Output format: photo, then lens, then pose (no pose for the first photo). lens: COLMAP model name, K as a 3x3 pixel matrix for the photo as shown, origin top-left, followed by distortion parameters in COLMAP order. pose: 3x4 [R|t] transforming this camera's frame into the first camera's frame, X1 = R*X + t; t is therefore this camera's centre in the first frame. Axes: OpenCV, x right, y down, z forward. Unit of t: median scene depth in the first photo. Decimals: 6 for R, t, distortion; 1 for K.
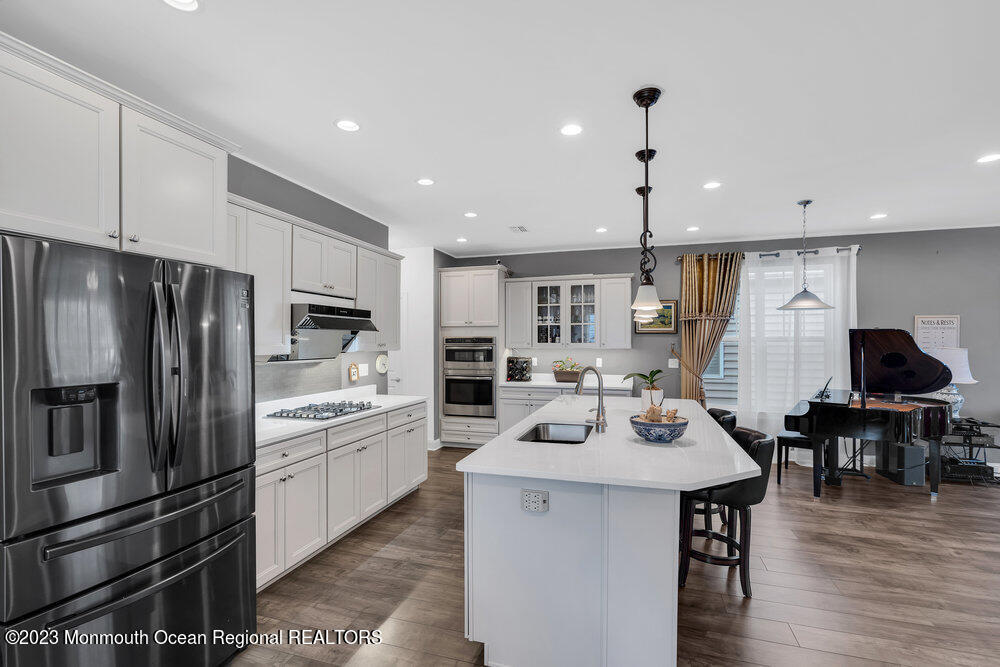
lens RADIAL K [[454.4, 0, 498.3], [0, 454.4, 340.8], [0, 0, 1]] dist [-0.002130, 0.000173]
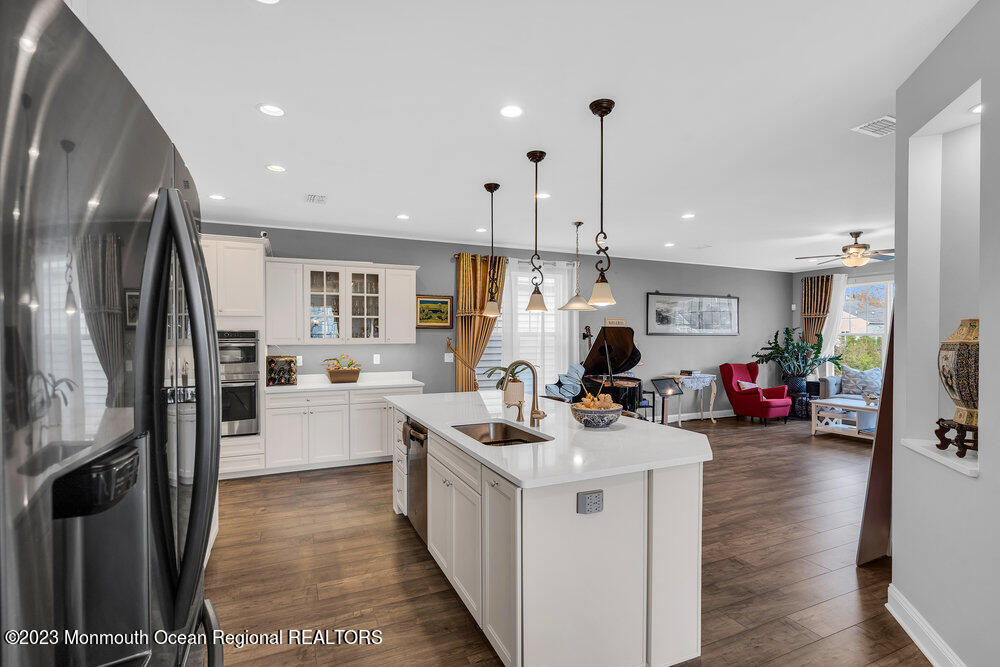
lens RADIAL K [[466.9, 0, 498.6], [0, 466.9, 340.3], [0, 0, 1]] dist [-0.000678, -0.000165]
pose [[0.748417, -0.004920, 0.663211, -0.281754], [-0.000308, 0.999970, 0.007765, 0.002714], [-0.663229, -0.006016, 0.748393, 0.159484]]
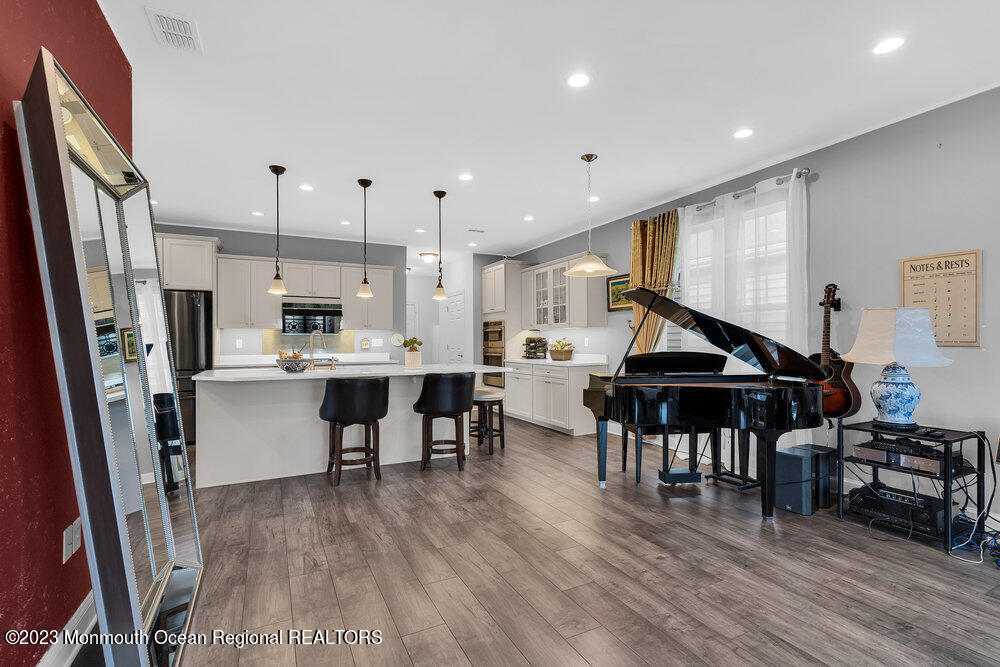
lens RADIAL K [[454.4, 0, 498.3], [0, 454.4, 340.8], [0, 0, 1]] dist [-0.002130, 0.000173]
pose [[0.698037, -0.003492, -0.716053, 1.027768], [0.005116, 0.999987, 0.000110, 0.055198], [0.716043, -0.003740, 0.698046, 0.191637]]
